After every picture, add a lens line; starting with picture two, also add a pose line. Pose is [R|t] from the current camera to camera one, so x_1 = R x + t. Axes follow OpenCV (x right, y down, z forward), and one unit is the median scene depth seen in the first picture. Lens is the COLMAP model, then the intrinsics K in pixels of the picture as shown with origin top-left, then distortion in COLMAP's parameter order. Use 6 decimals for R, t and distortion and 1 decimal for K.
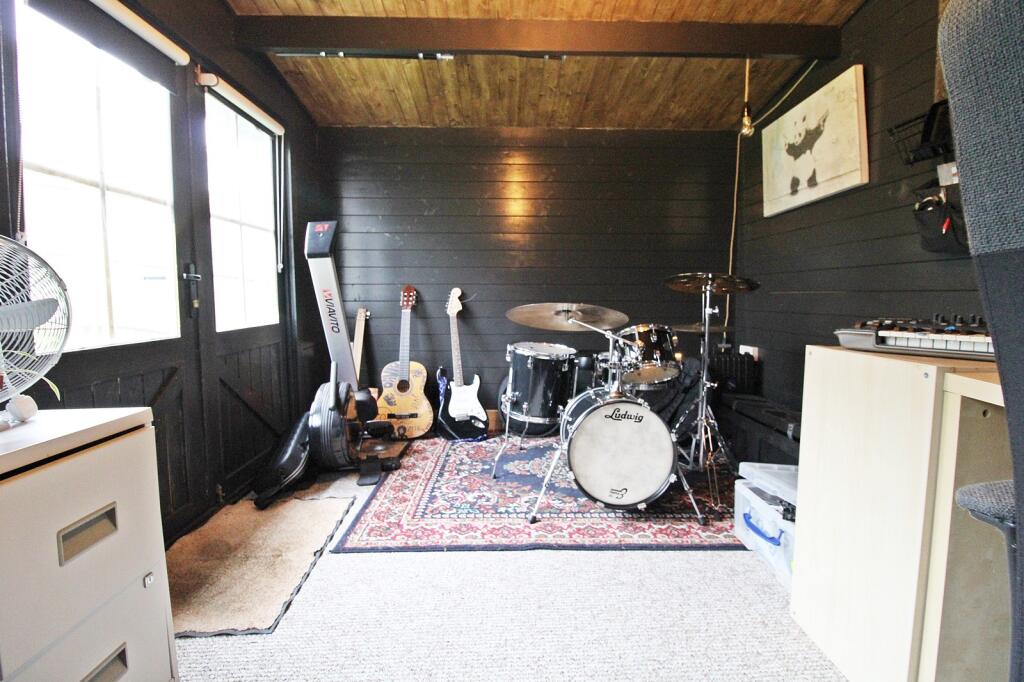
lens RADIAL K [[483.9, 0, 512.3], [0, 483.9, 325.9], [0, 0, 1]] dist [-0.012474, -0.000350]
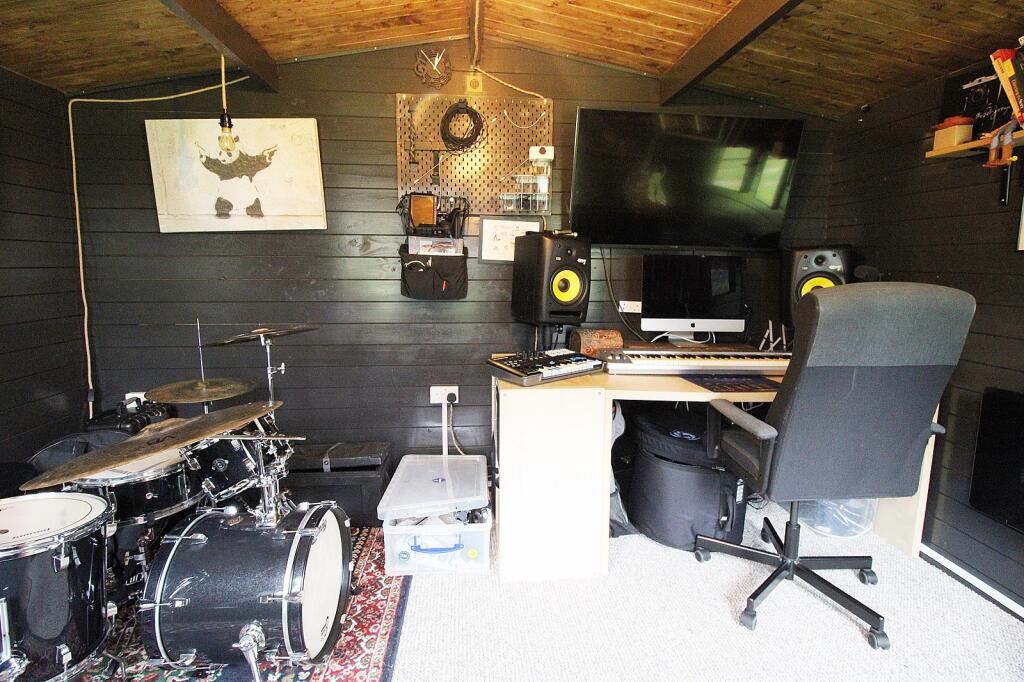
lens RADIAL K [[483.9, 0, 512.3], [0, 483.9, 325.9], [0, 0, 1]] dist [-0.012474, -0.000350]
pose [[-0.069347, -0.132782, 0.988716, -0.393592], [0.053414, 0.989186, 0.136591, -0.177475], [-0.996162, 0.062284, -0.061504, 0.560844]]
